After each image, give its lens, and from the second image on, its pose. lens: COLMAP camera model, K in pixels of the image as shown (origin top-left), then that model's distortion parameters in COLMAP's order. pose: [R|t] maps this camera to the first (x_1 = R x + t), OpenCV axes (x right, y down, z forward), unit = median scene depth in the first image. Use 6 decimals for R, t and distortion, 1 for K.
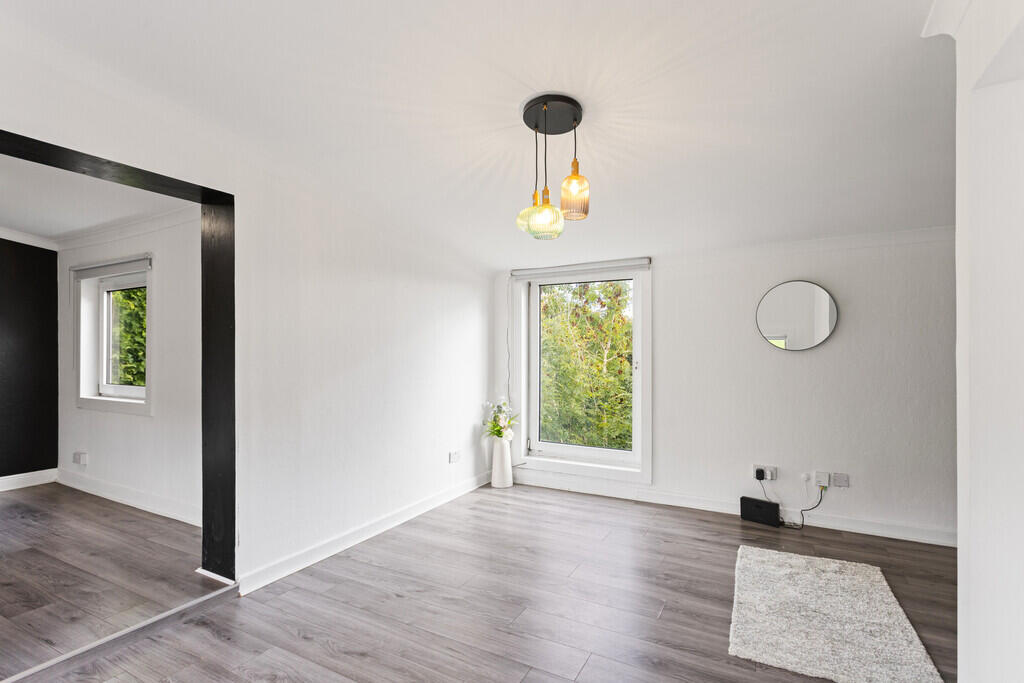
lens RADIAL K [[487.0, 0, 510.1], [0, 487.0, 348.6], [0, 0, 1]] dist [0.001741, 0.000254]
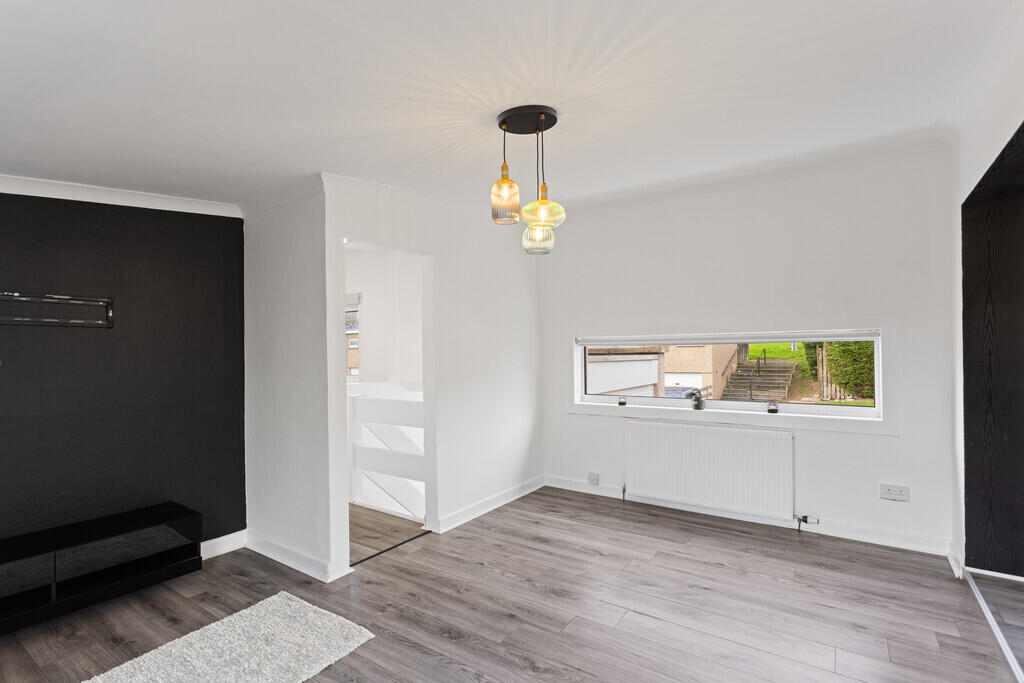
lens RADIAL K [[487.0, 0, 510.1], [0, 487.0, 348.6], [0, 0, 1]] dist [0.001741, 0.000254]
pose [[-0.994700, 0.013437, 0.101934, 0.019563], [0.011448, 0.999733, -0.020079, 0.008669], [-0.102177, -0.018806, -0.994588, 1.599292]]
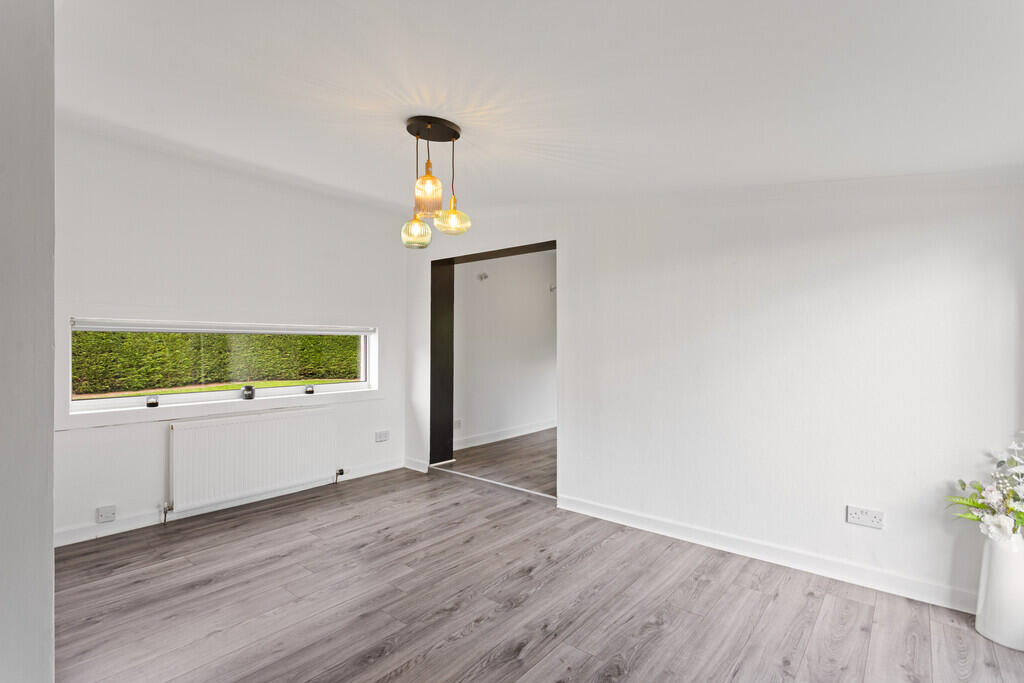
lens RADIAL K [[487.0, 0, 510.1], [0, 487.0, 348.6], [0, 0, 1]] dist [0.001741, 0.000254]
pose [[-0.190818, 0.011313, -0.981560, 0.905613], [0.004436, 0.999933, 0.010662, 0.006398], [0.981615, -0.002320, -0.190855, 1.109670]]
